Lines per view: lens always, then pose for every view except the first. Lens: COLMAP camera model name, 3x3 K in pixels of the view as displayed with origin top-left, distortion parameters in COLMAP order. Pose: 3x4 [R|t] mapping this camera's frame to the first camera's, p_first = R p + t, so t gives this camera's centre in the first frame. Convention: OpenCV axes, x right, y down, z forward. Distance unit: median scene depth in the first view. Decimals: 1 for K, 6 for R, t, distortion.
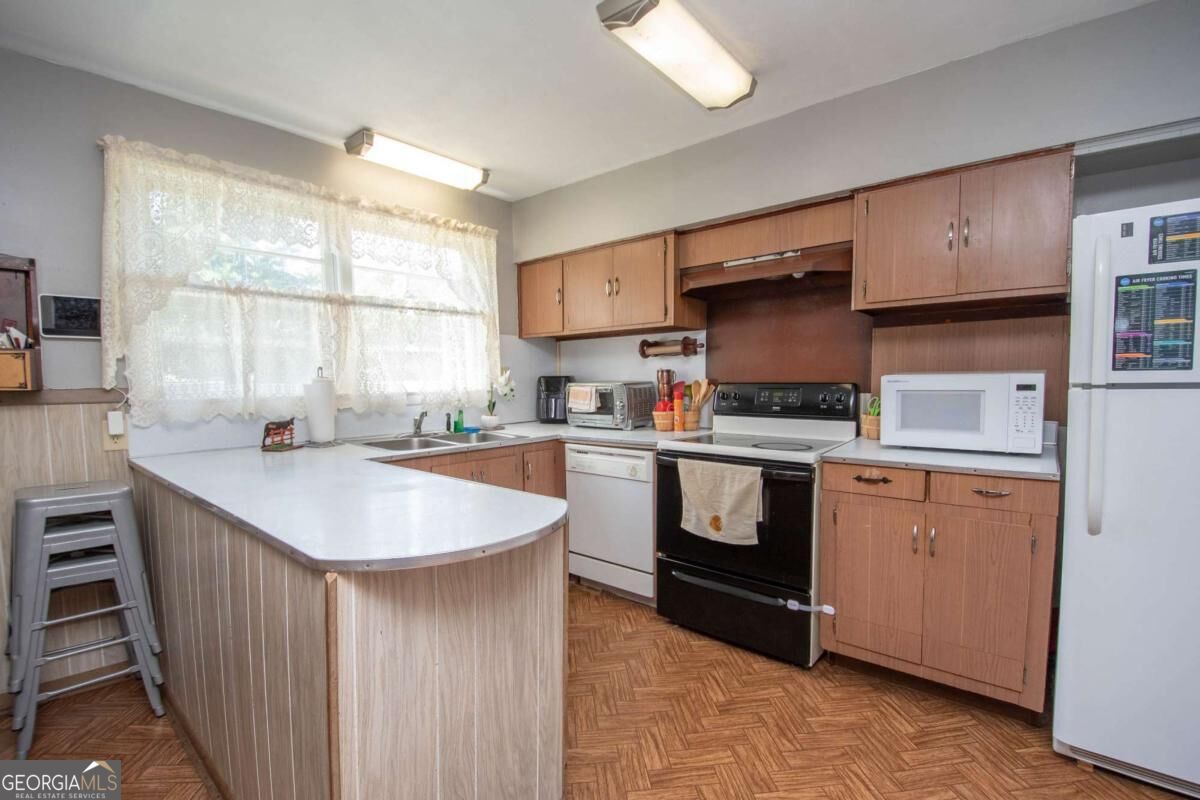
lens RADIAL K [[528.4, 0, 600.4], [0, 528.4, 421.7], [0, 0, 1]] dist [0.020259, -0.024447]
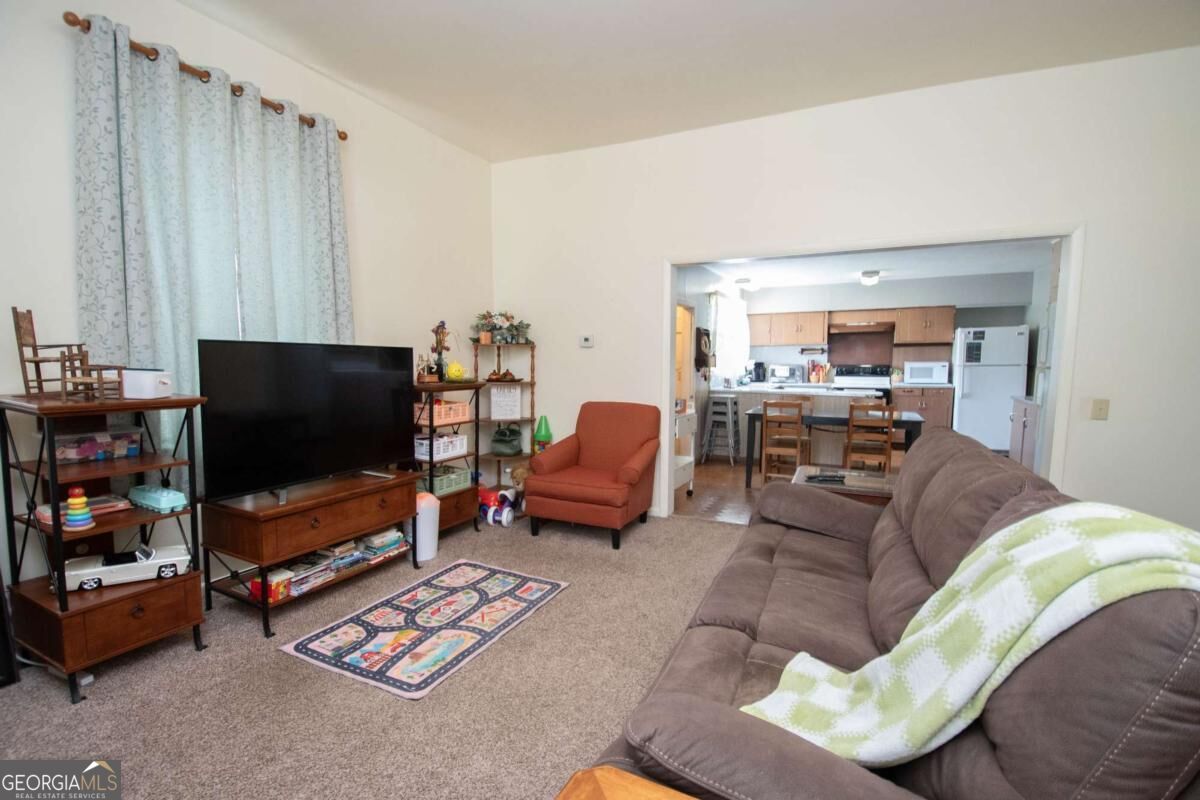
lens RADIAL K [[521.6, 0, 601.7], [0, 521.6, 417.1], [0, 0, 1]] dist [0.021629, -0.026415]
pose [[0.971367, -0.025988, 0.236157, -1.883842], [0.018958, 0.999308, 0.031989, 0.103225], [-0.236825, -0.026596, 0.971188, -1.589661]]
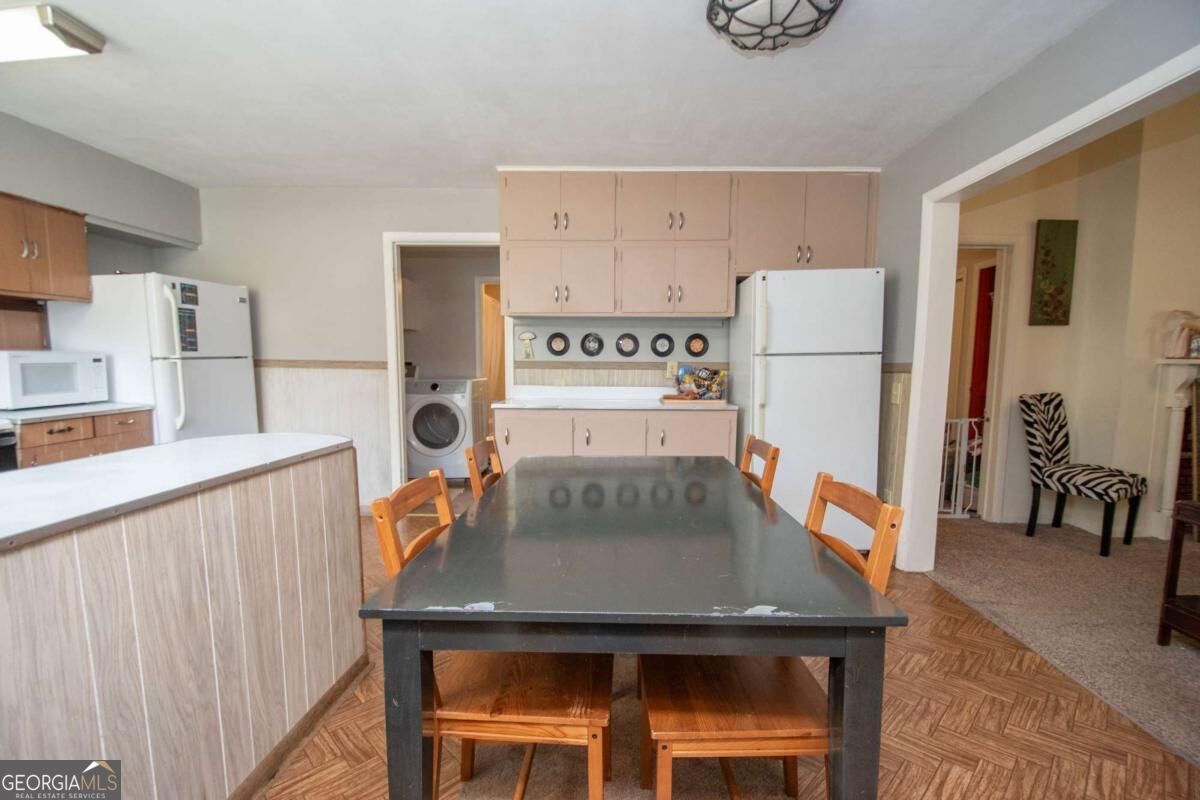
lens RADIAL K [[528.4, 0, 600.4], [0, 528.4, 421.7], [0, 0, 1]] dist [0.020259, -0.024447]
pose [[-0.617832, -0.086210, 0.781570, -1.015337], [0.062088, 0.985519, 0.157787, -0.027072], [-0.783855, 0.146012, -0.603533, 0.563142]]
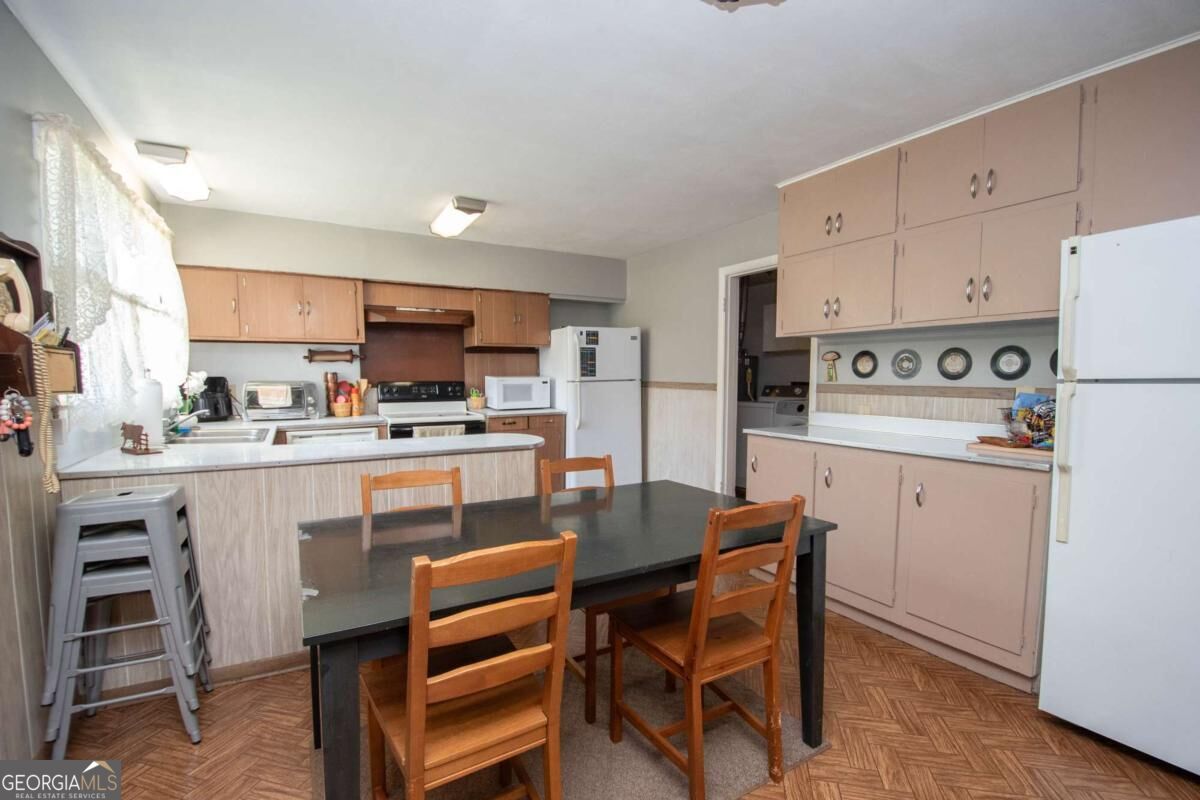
lens RADIAL K [[531.1, 0, 596.6], [0, 531.1, 416.3], [0, 0, 1]] dist [0.001322, -0.011790]
pose [[0.345536, -0.066878, 0.936019, -1.151286], [0.074518, 0.996263, 0.043674, 0.005380], [-0.935442, 0.054660, 0.349228, -0.118298]]
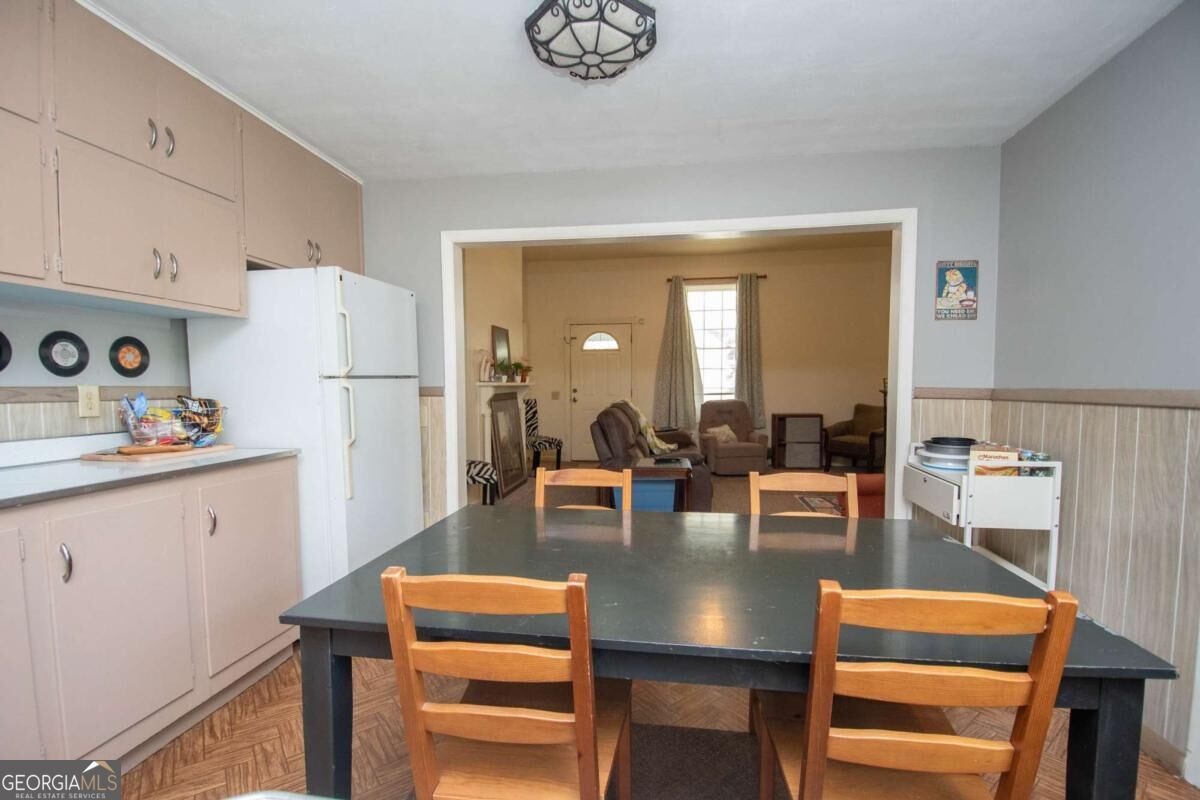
lens RADIAL K [[531.1, 0, 596.6], [0, 531.1, 416.3], [0, 0, 1]] dist [0.001322, -0.011790]
pose [[-0.853718, 0.032248, -0.519736, -0.192473], [-0.042098, 0.990539, 0.130612, -0.035842], [0.519031, 0.133386, -0.844284, 0.542766]]
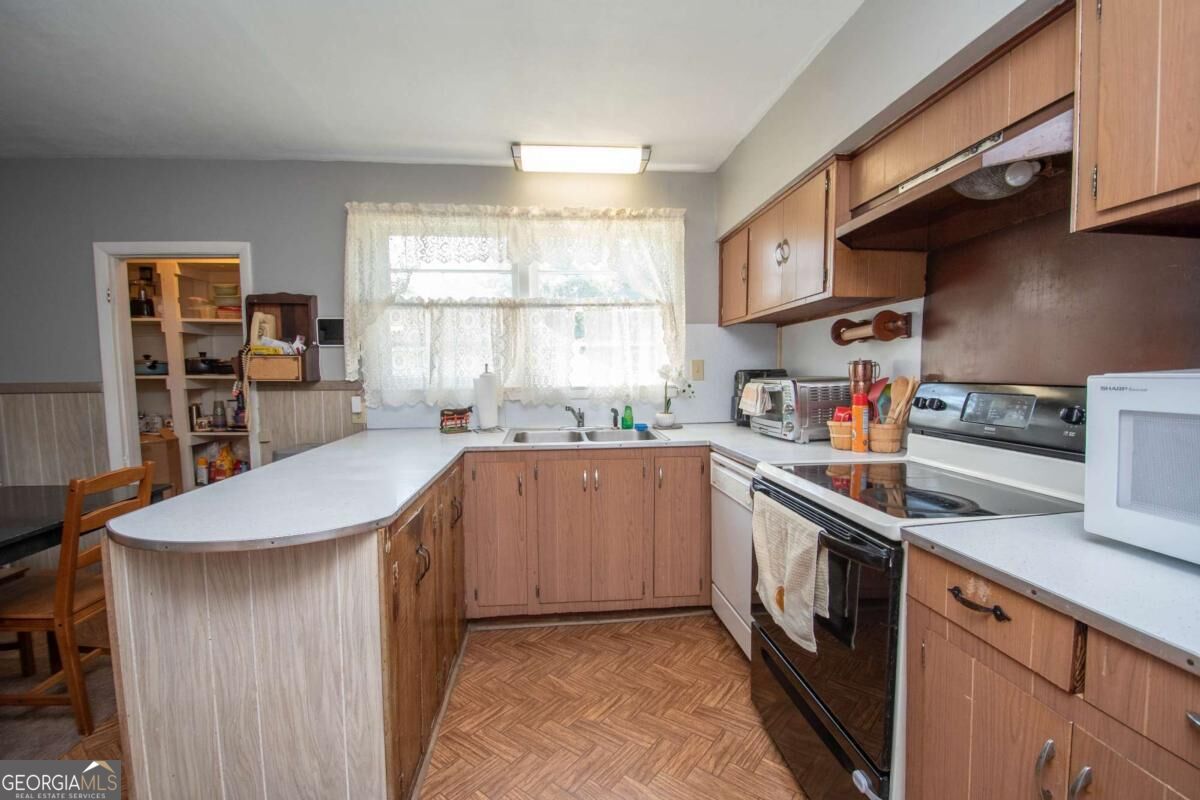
lens RADIAL K [[521.6, 0, 601.7], [0, 521.6, 417.1], [0, 0, 1]] dist [0.021629, -0.026415]
pose [[0.720697, 0.061522, -0.690515, 0.445249], [-0.054192, 0.998006, 0.032358, -0.036608], [0.691129, 0.014100, 0.722594, 0.344782]]
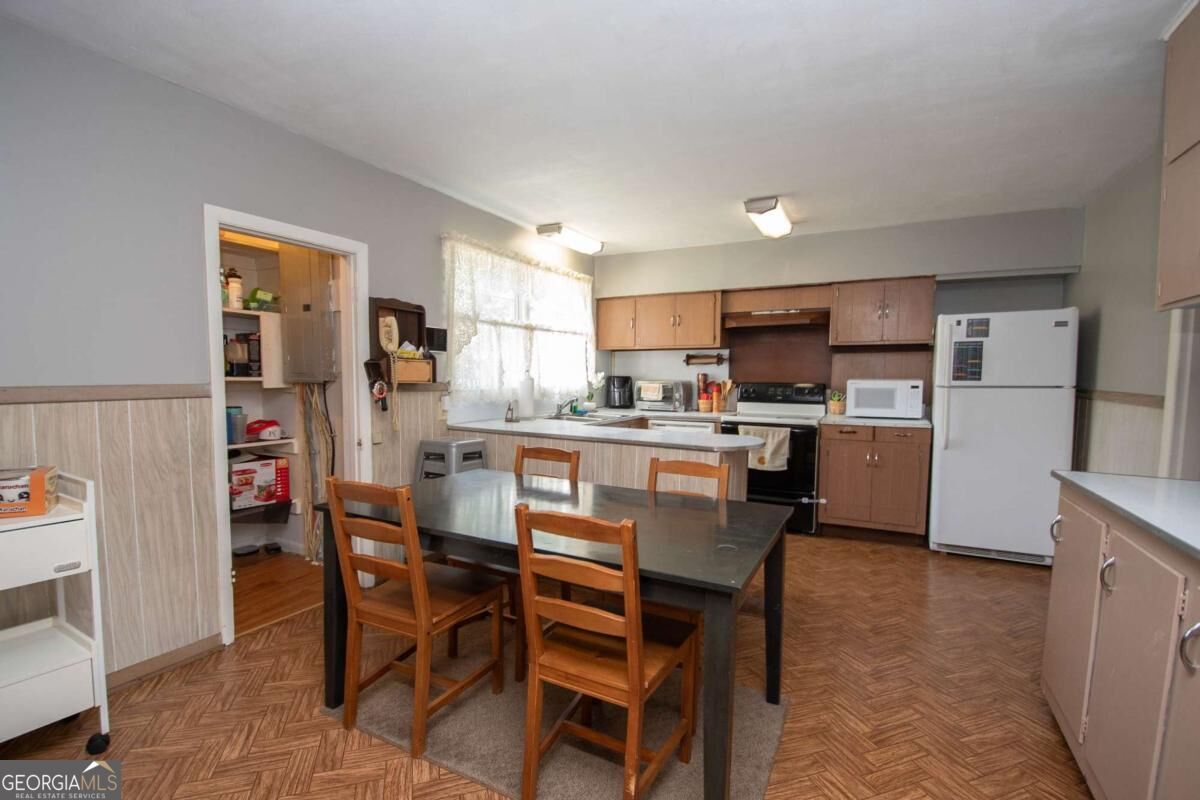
lens RADIAL K [[521.6, 0, 601.7], [0, 521.6, 417.1], [0, 0, 1]] dist [0.021629, -0.026415]
pose [[0.977320, -0.002157, 0.211755, -0.632019], [0.001998, 0.999998, 0.000967, 0.037233], [-0.211757, -0.000522, 0.977322, -0.573958]]
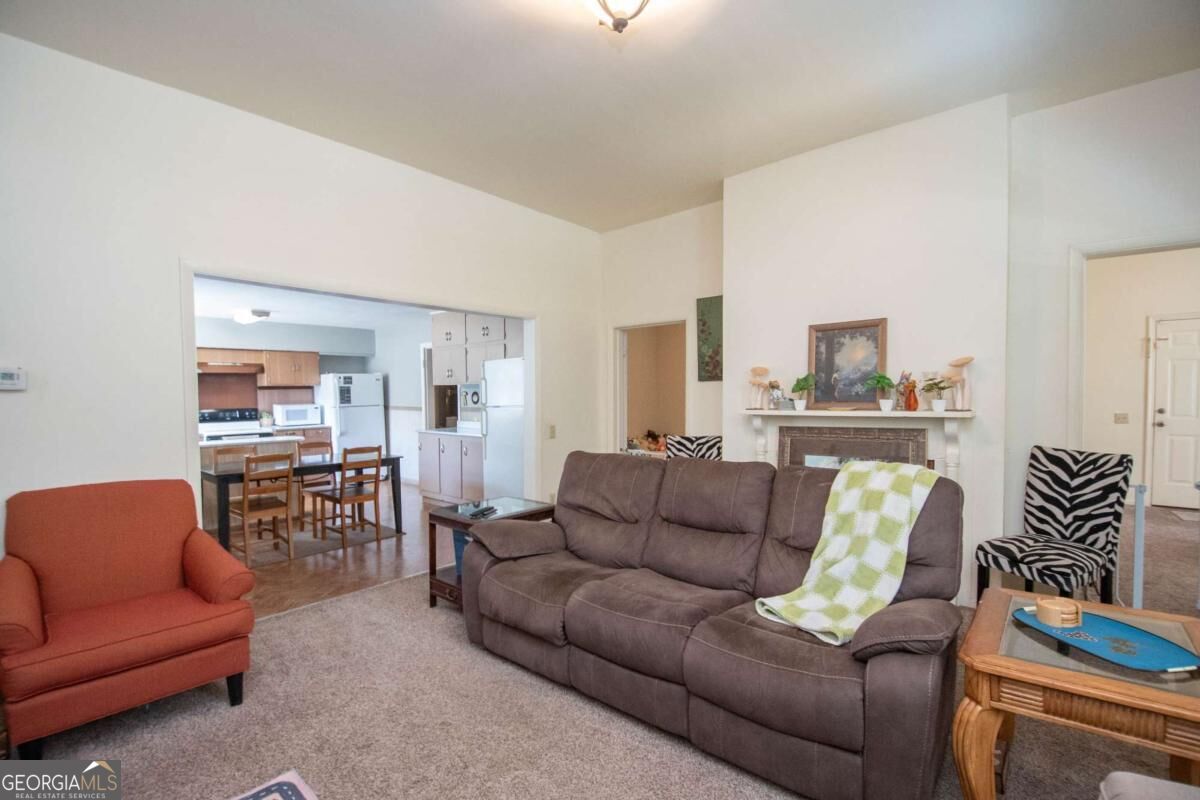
lens RADIAL K [[531.1, 0, 596.6], [0, 531.1, 416.3], [0, 0, 1]] dist [0.001322, -0.011790]
pose [[0.019747, -0.037175, 0.999114, -2.388833], [0.090094, 0.995309, 0.035253, 0.037446], [-0.995738, 0.089318, 0.023004, -0.925047]]
